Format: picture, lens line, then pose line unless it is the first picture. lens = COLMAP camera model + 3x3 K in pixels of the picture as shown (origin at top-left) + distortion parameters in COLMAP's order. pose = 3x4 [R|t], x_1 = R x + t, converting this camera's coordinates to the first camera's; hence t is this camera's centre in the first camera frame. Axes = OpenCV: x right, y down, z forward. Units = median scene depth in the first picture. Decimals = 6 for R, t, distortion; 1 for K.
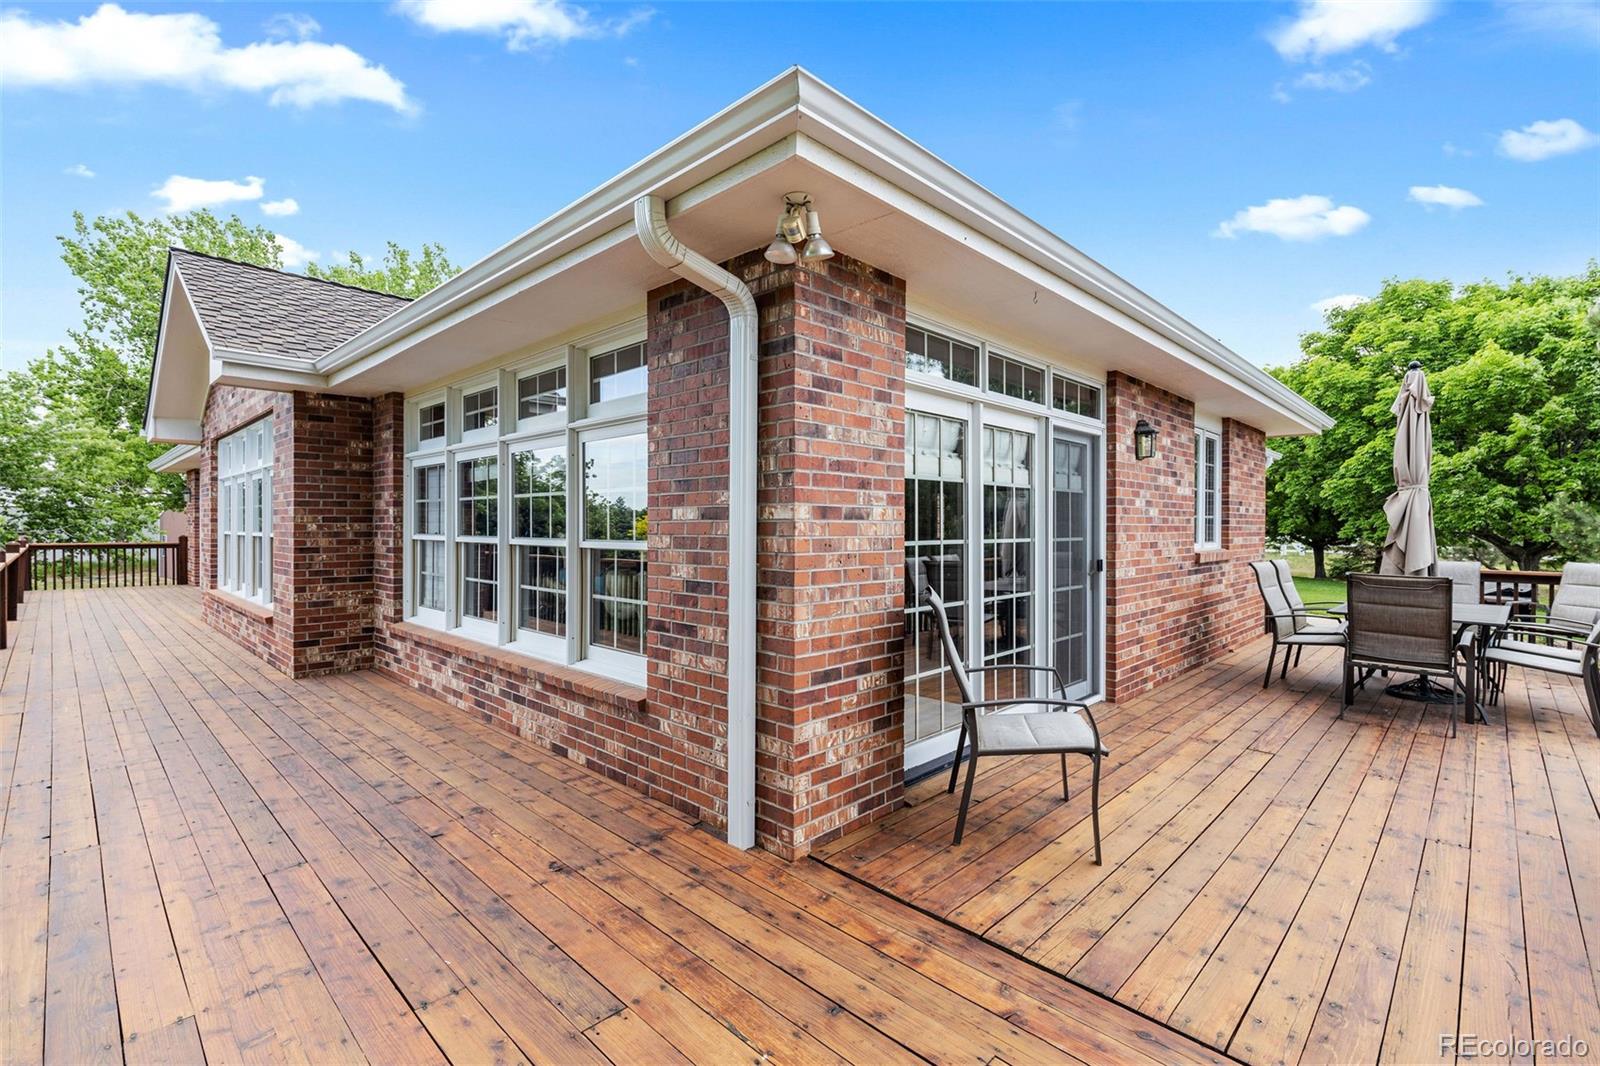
lens RADIAL K [[707.4, 0, 797.0], [0, 707.4, 527.5], [0, 0, 1]] dist [0.002187, -0.000291]
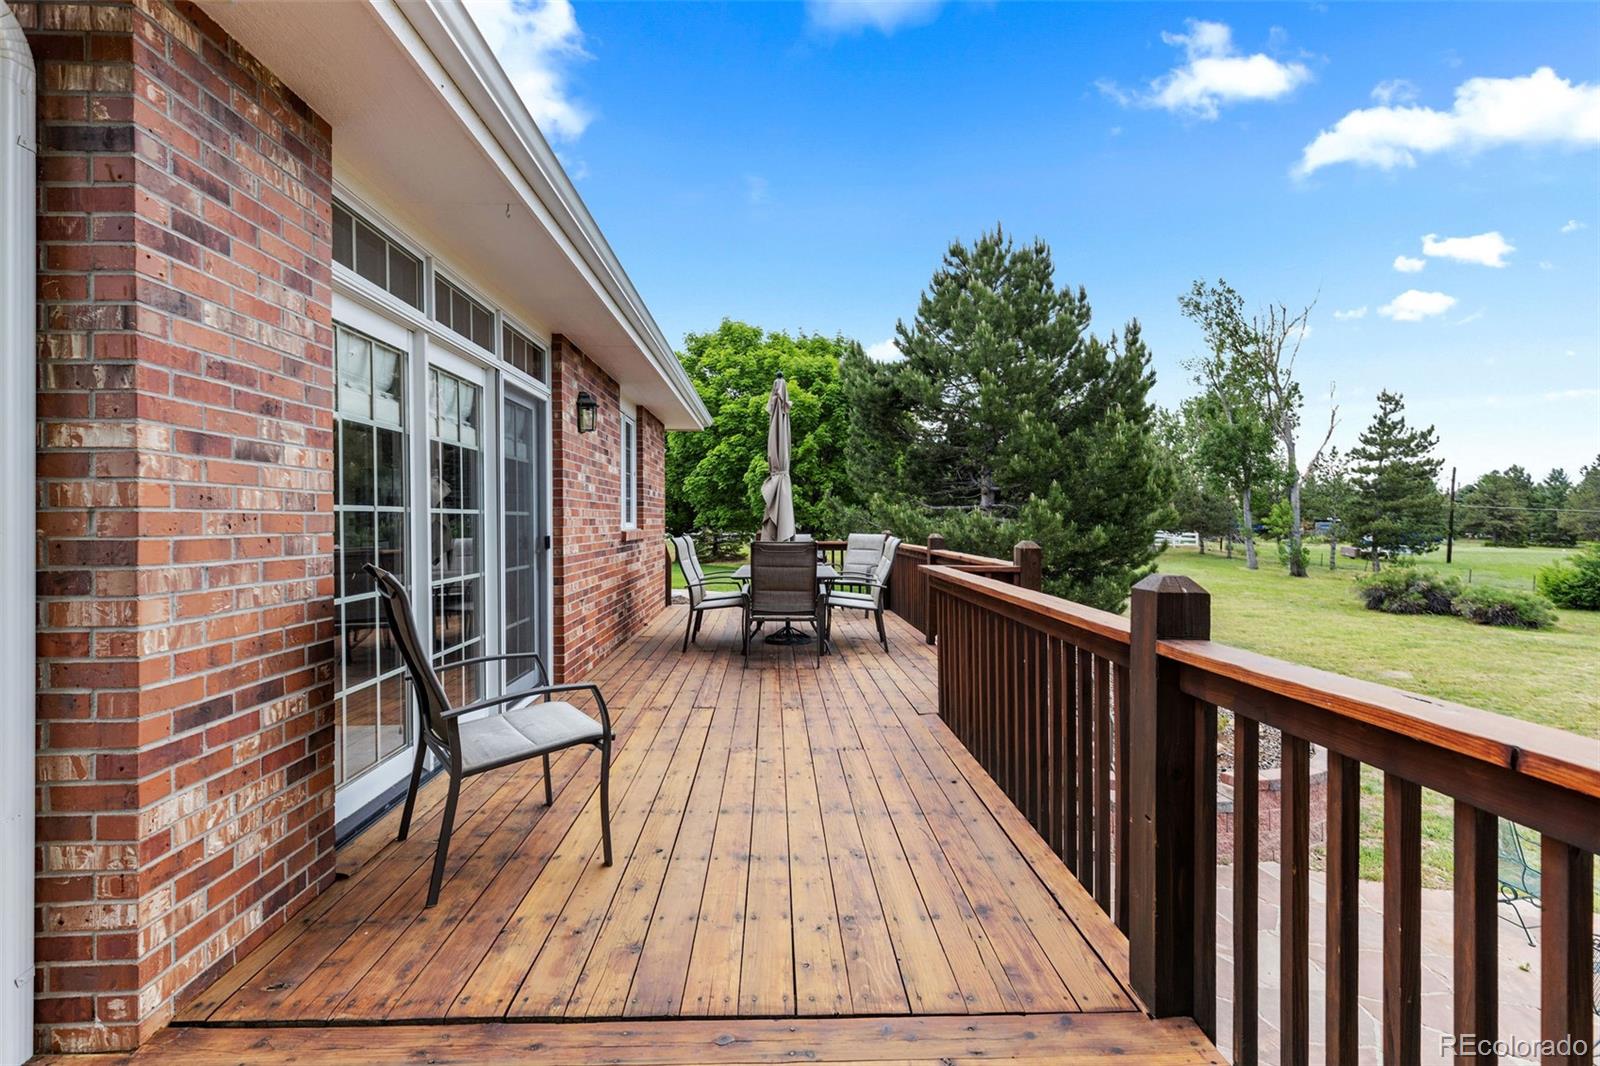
lens RADIAL K [[729.8, 0, 801.2], [0, 729.8, 518.8], [0, 0, 1]] dist [0.002627, -0.000062]
pose [[0.689604, -0.005617, 0.724165, -0.053096], [0.008197, 0.999966, -0.000050, 0.043015], [-0.724140, 0.005971, 0.689627, 0.175599]]
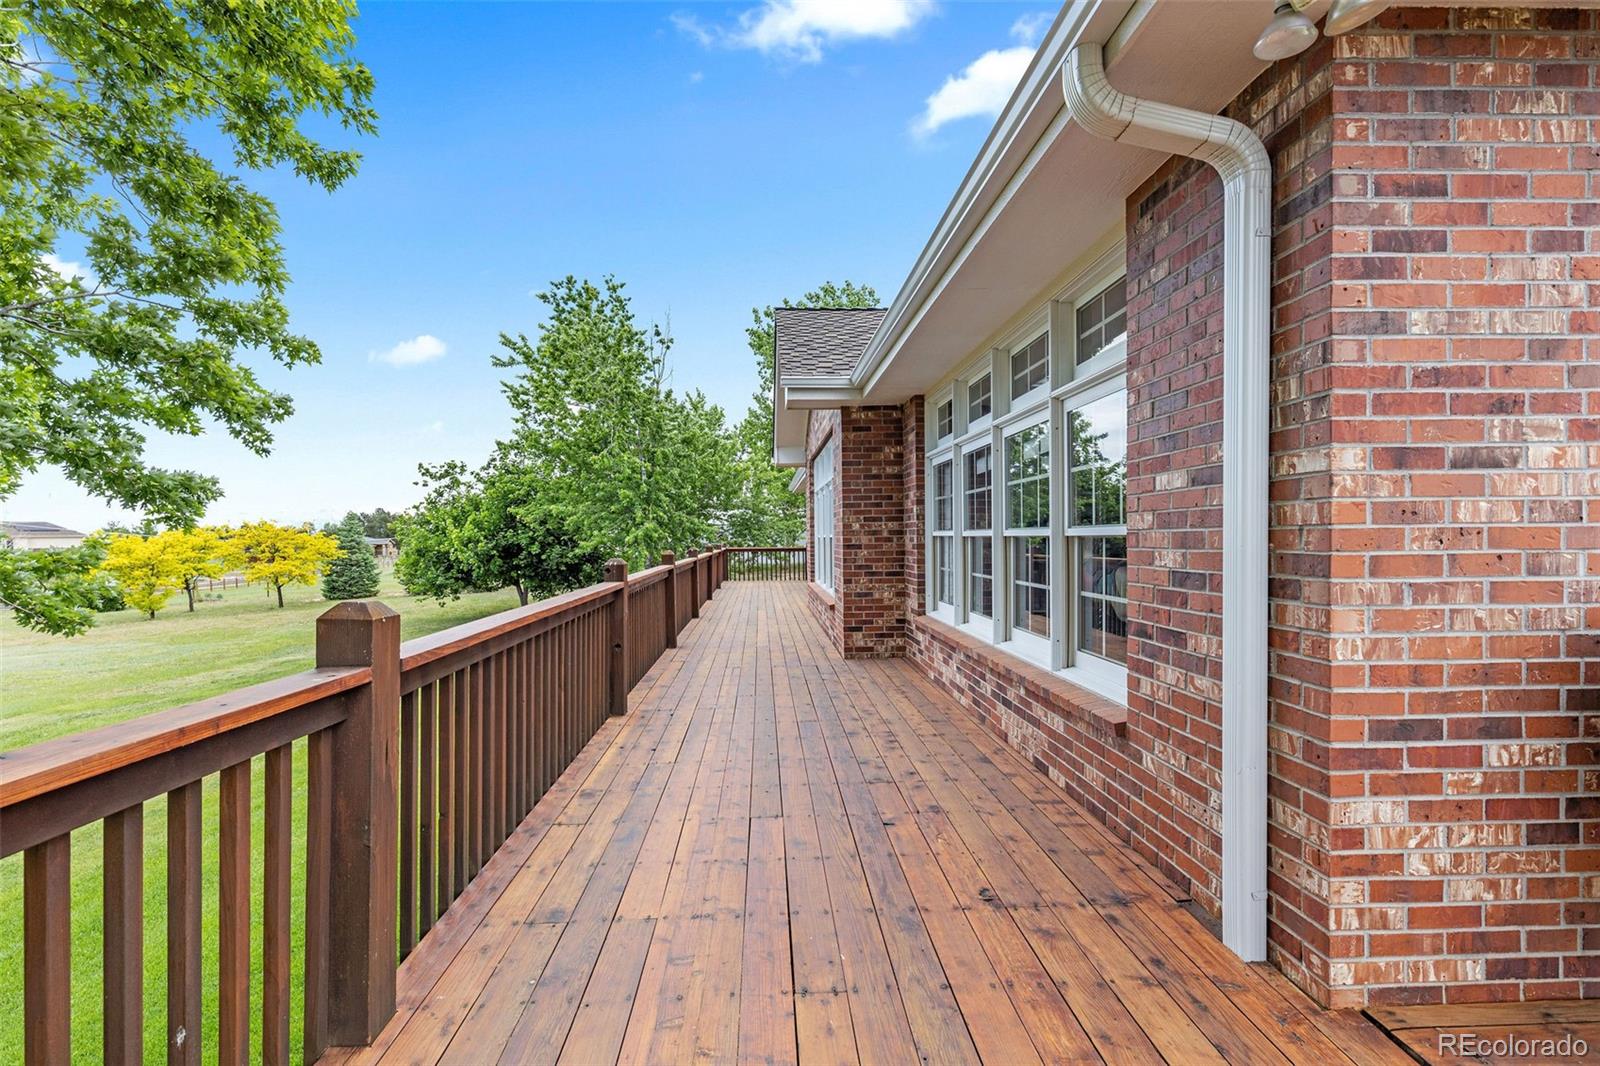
lens RADIAL K [[731.1, 0, 788.8], [0, 731.1, 554.0], [0, 0, 1]] dist [0.002109, 0.000229]
pose [[0.720927, 0.004027, -0.692999, 0.085775], [0.013736, 0.999704, 0.020099, 0.036722], [0.692875, -0.024009, 0.720658, 0.171678]]
